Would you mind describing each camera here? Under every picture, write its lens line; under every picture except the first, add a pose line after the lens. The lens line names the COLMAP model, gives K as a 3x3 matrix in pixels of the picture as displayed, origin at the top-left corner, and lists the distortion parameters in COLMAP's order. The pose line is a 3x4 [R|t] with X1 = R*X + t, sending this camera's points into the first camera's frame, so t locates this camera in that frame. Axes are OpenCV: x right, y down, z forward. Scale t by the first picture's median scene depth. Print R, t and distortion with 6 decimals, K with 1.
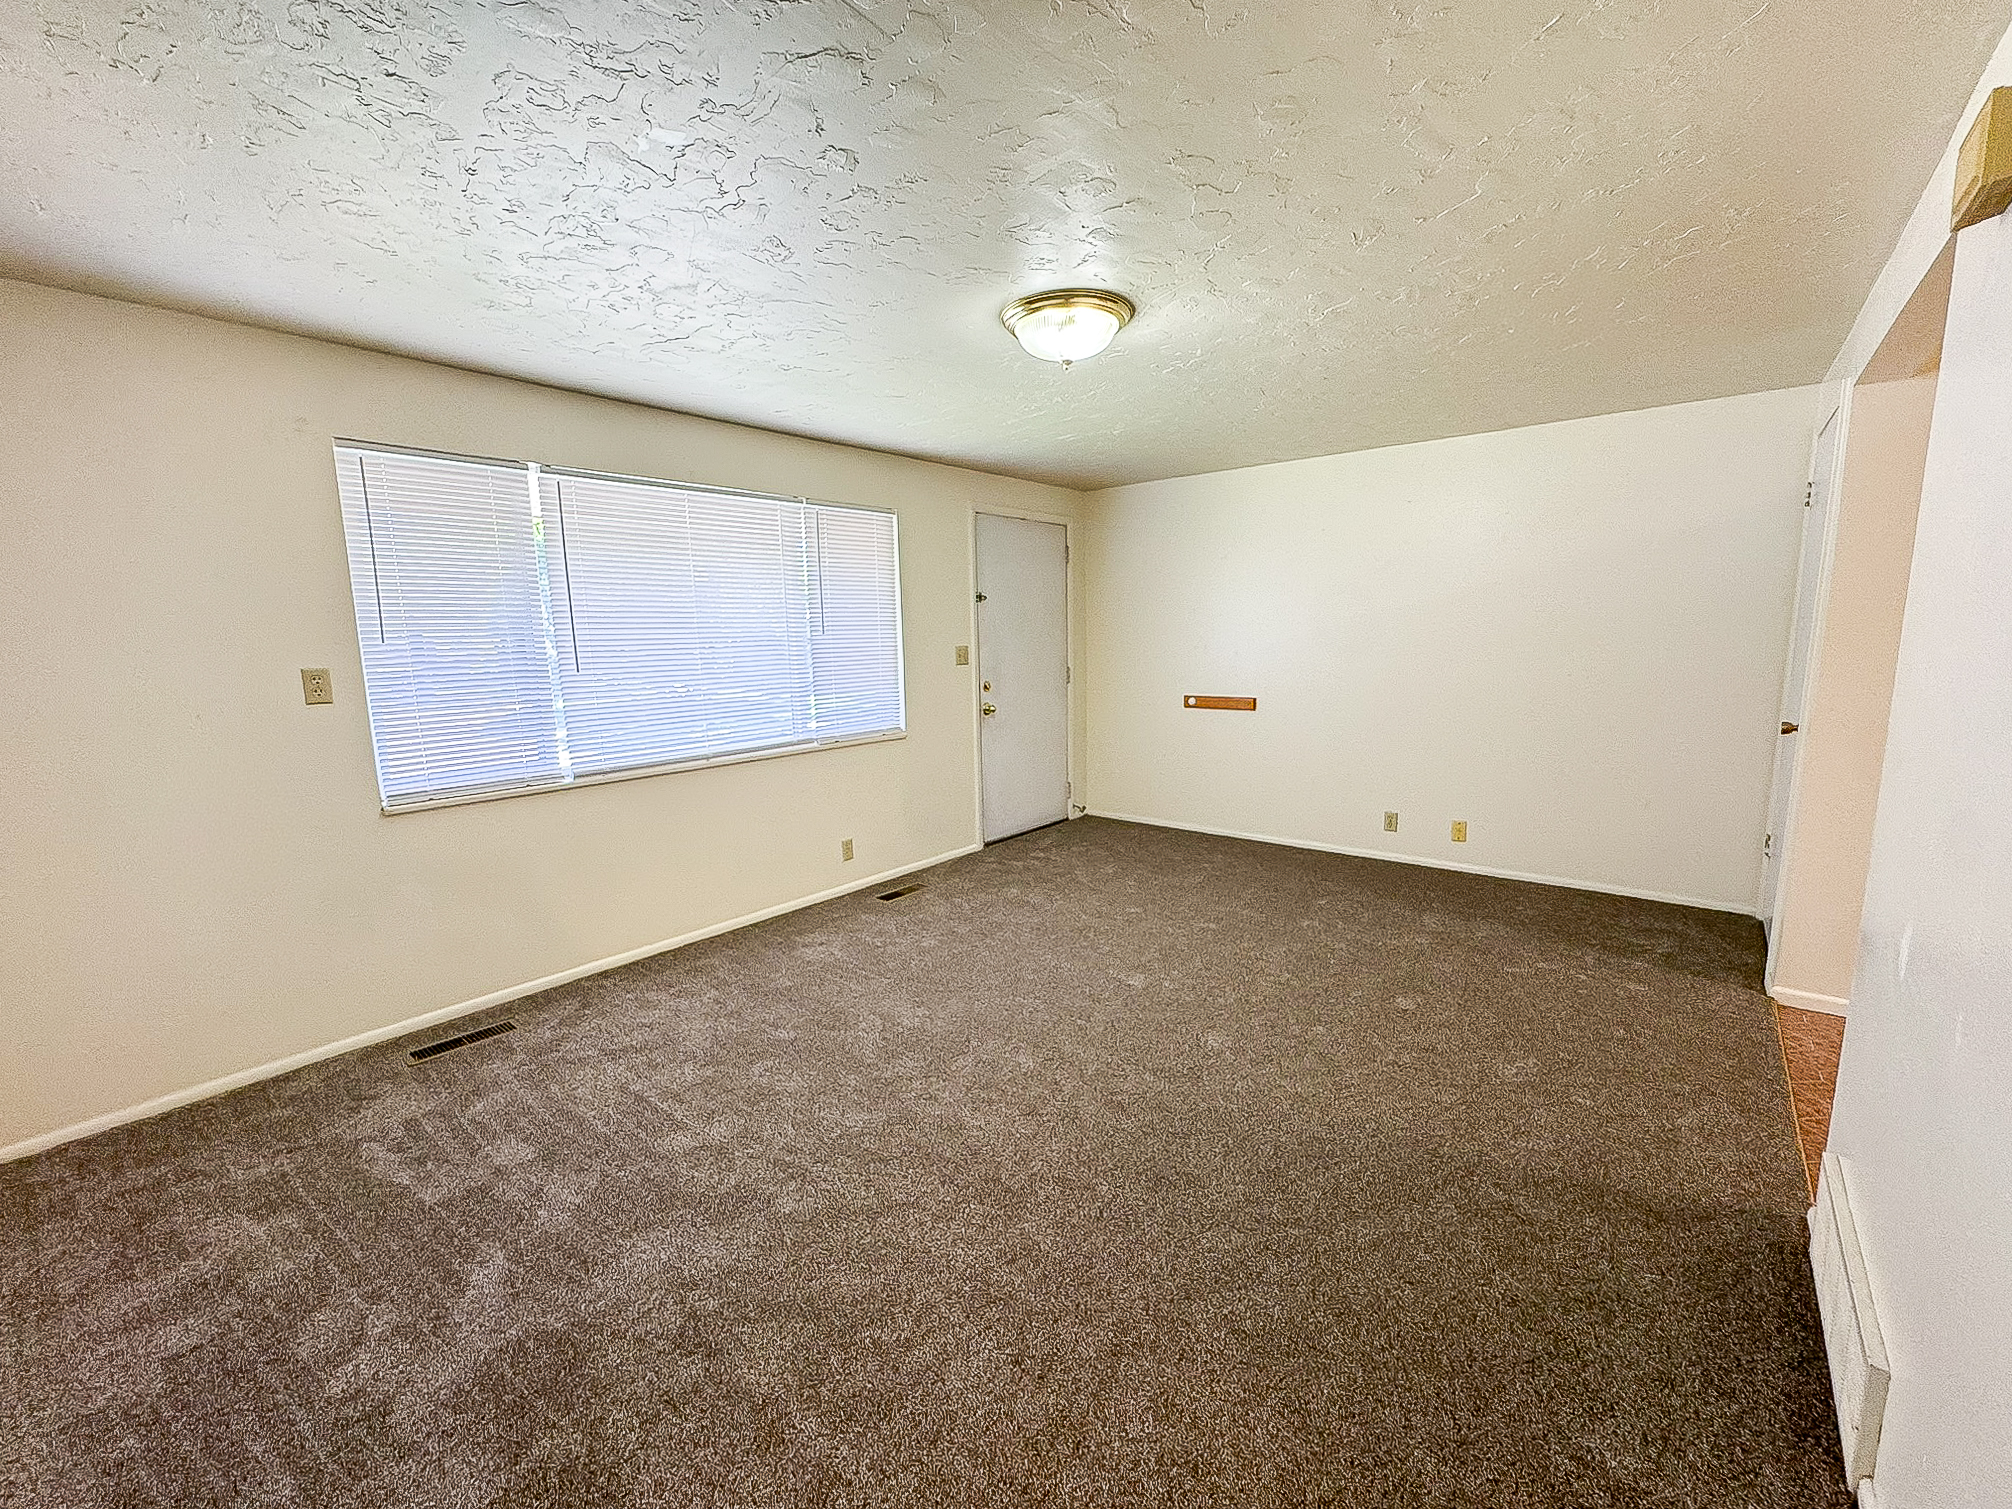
lens RADIAL K [[818.4, 0, 1018.3], [0, 818.4, 755.3], [0, 0, 1]] dist [0.001728, 0.000561]
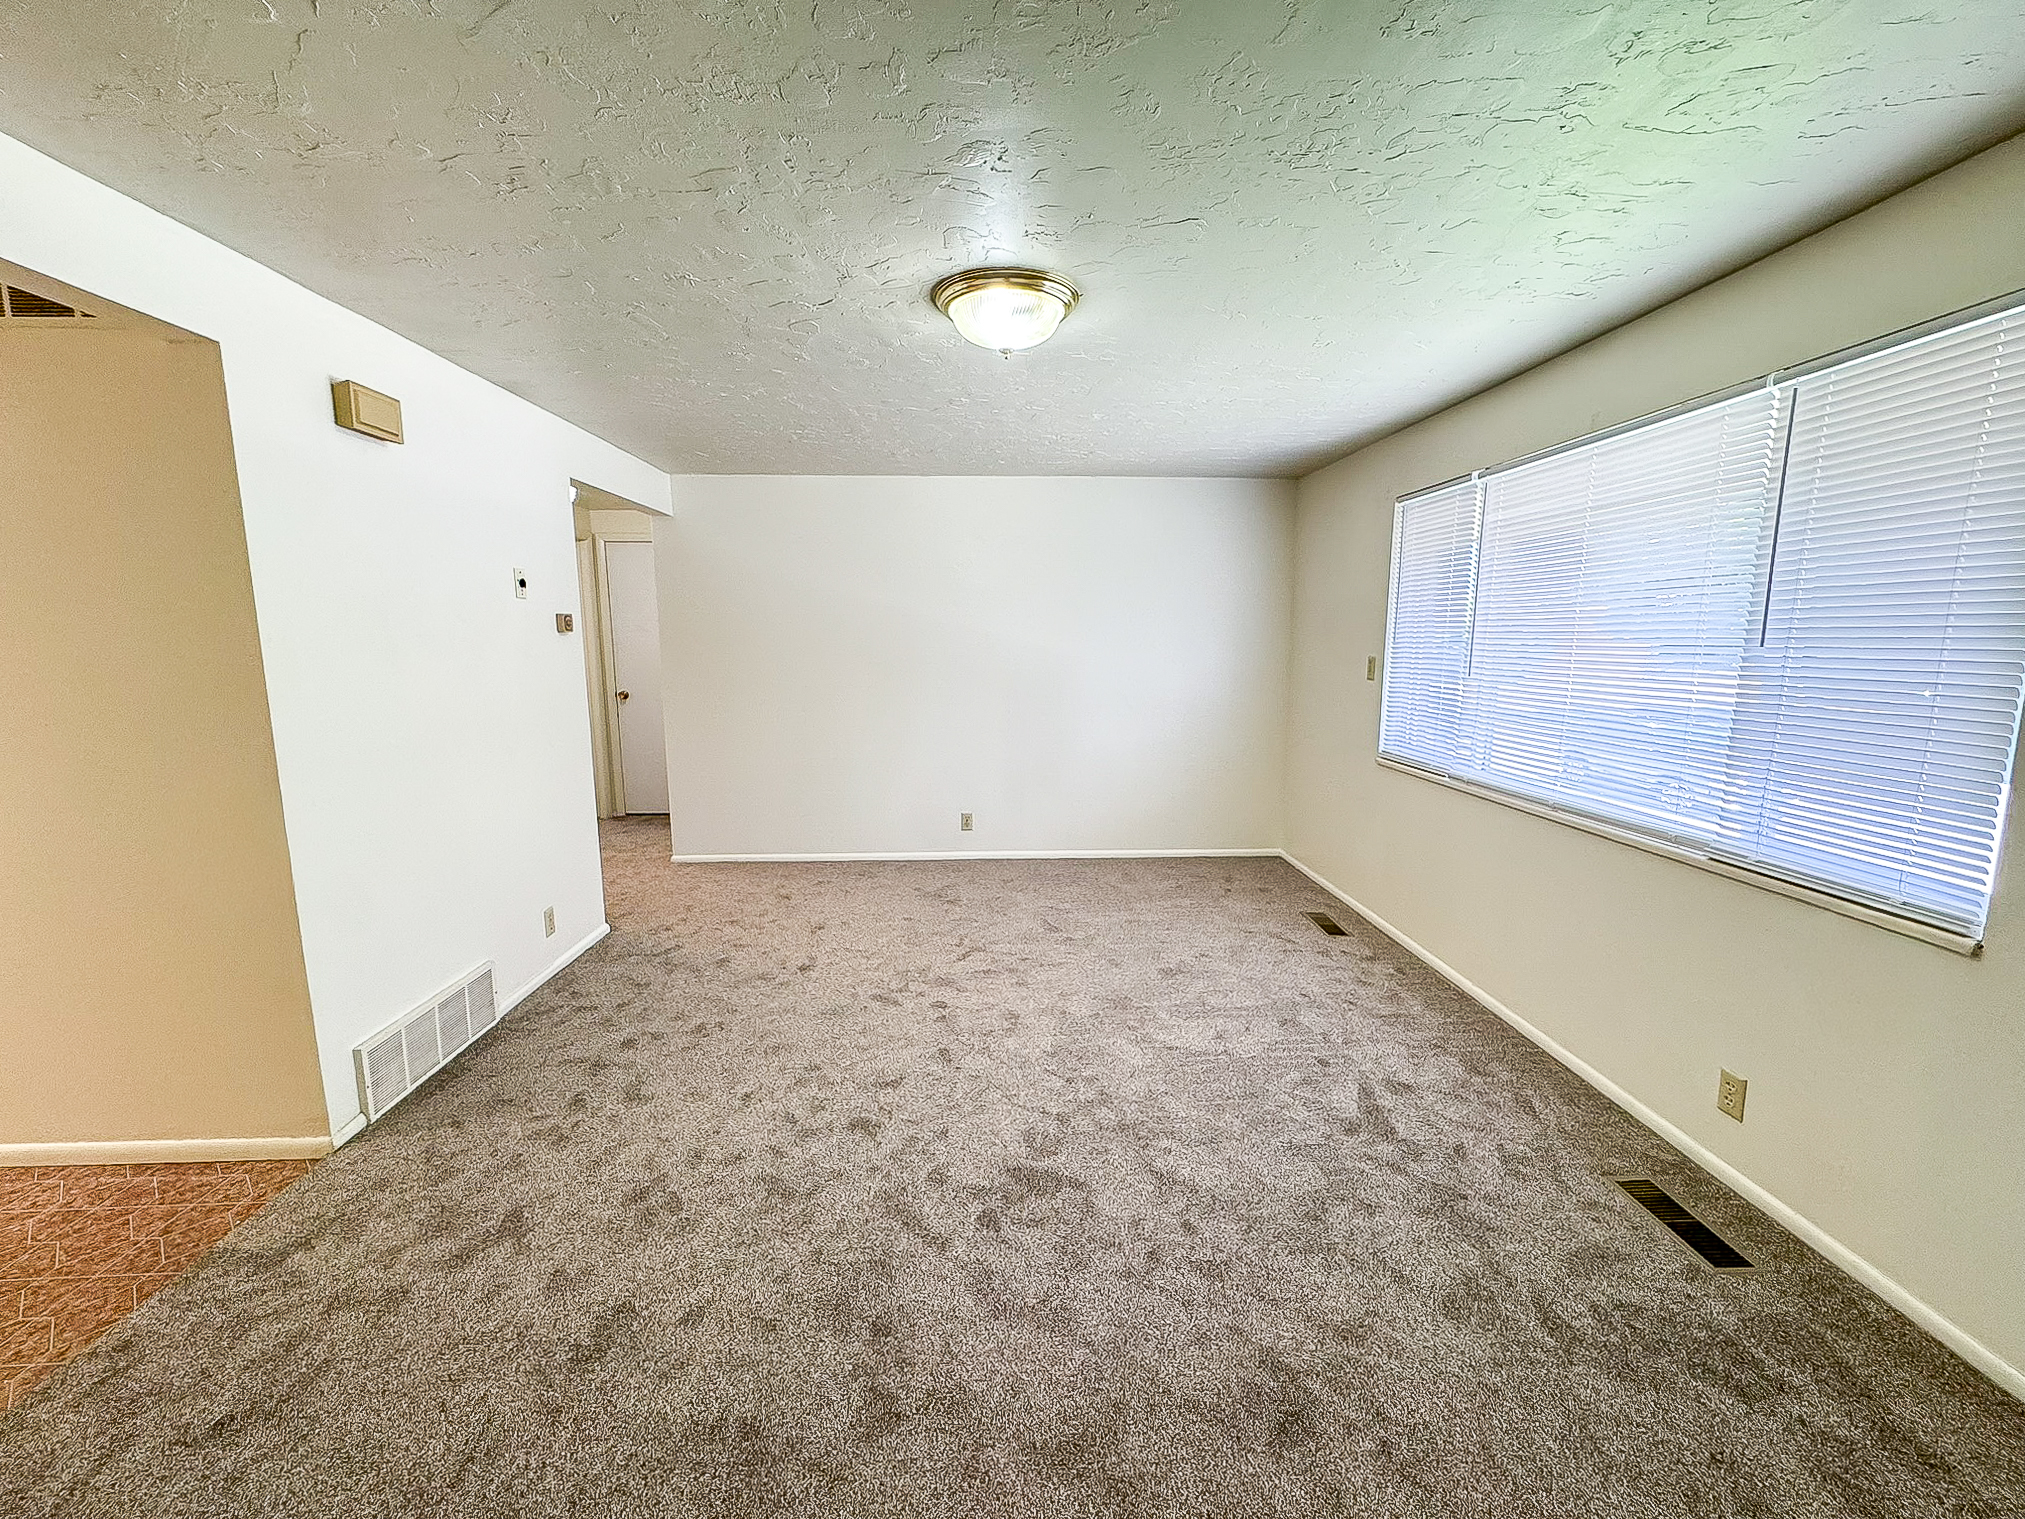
lens RADIAL K [[823.7, 0, 1018.0], [0, 823.7, 762.1], [0, 0, 1]] dist [0.001728, 0.000561]
pose [[-0.743075, 0.127624, -0.656926, 0.423729], [-0.080250, 0.957570, 0.276804, -0.184357], [0.664379, 0.258404, -0.701304, 1.074810]]
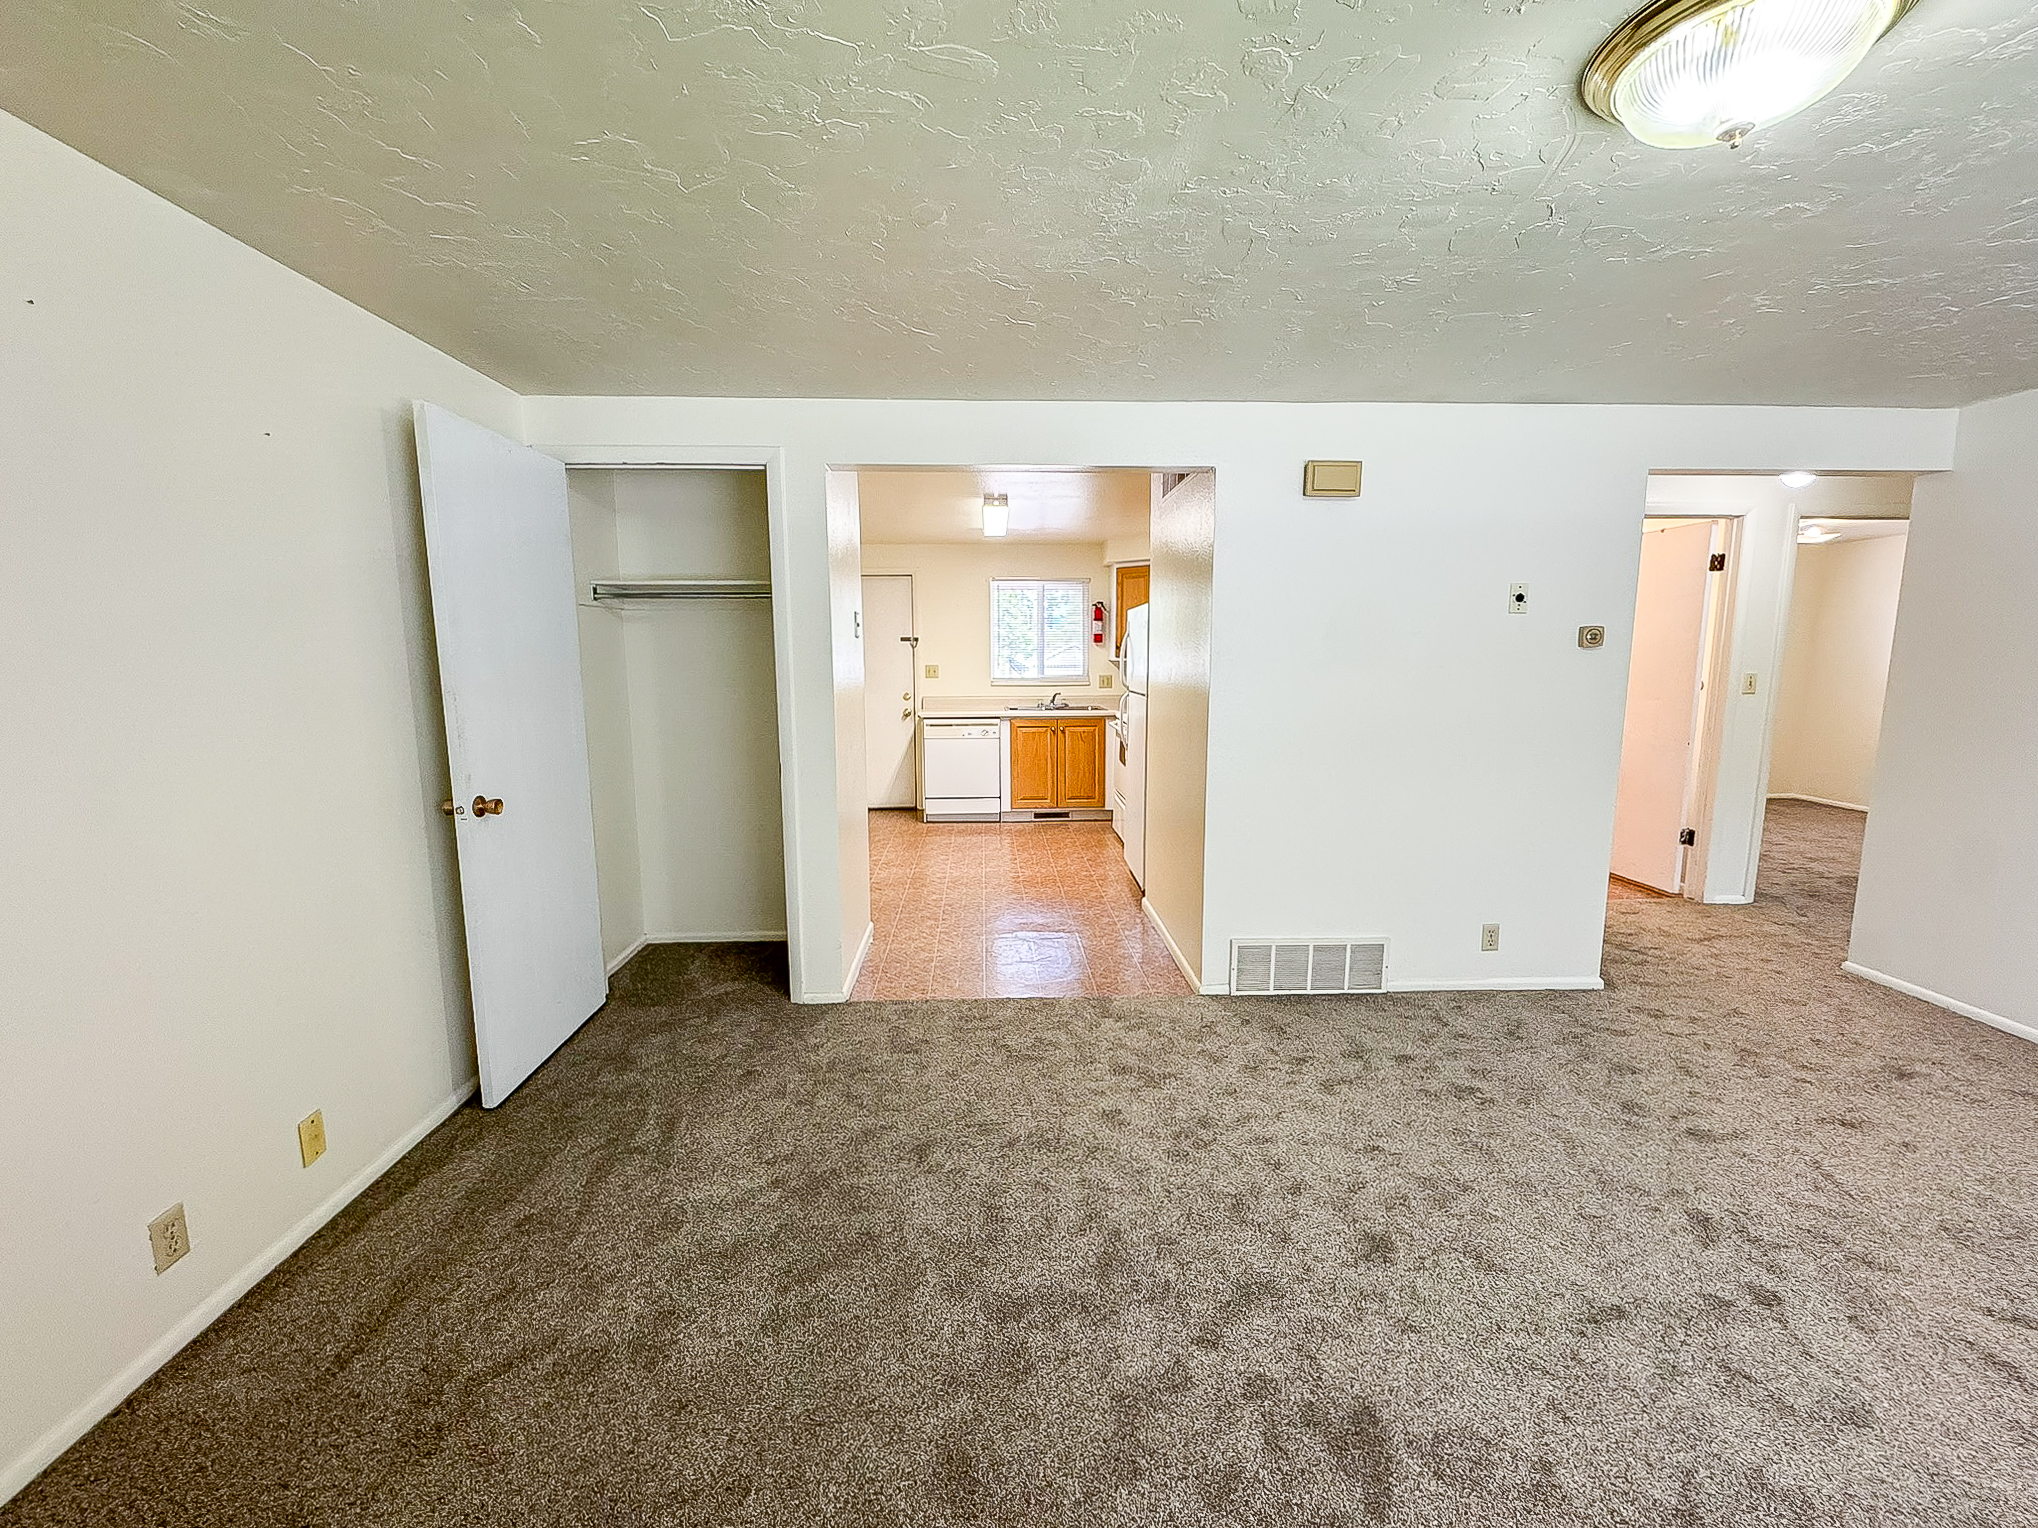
lens RADIAL K [[829.0, 0, 1018.0], [0, 829.0, 767.3], [0, 0, 1]] dist [0.001728, 0.000561]
pose [[-0.658977, -0.078727, 0.748032, -0.047804], [0.131261, 0.967210, 0.217428, -0.170182], [-0.740621, 0.241467, -0.627035, 1.050609]]
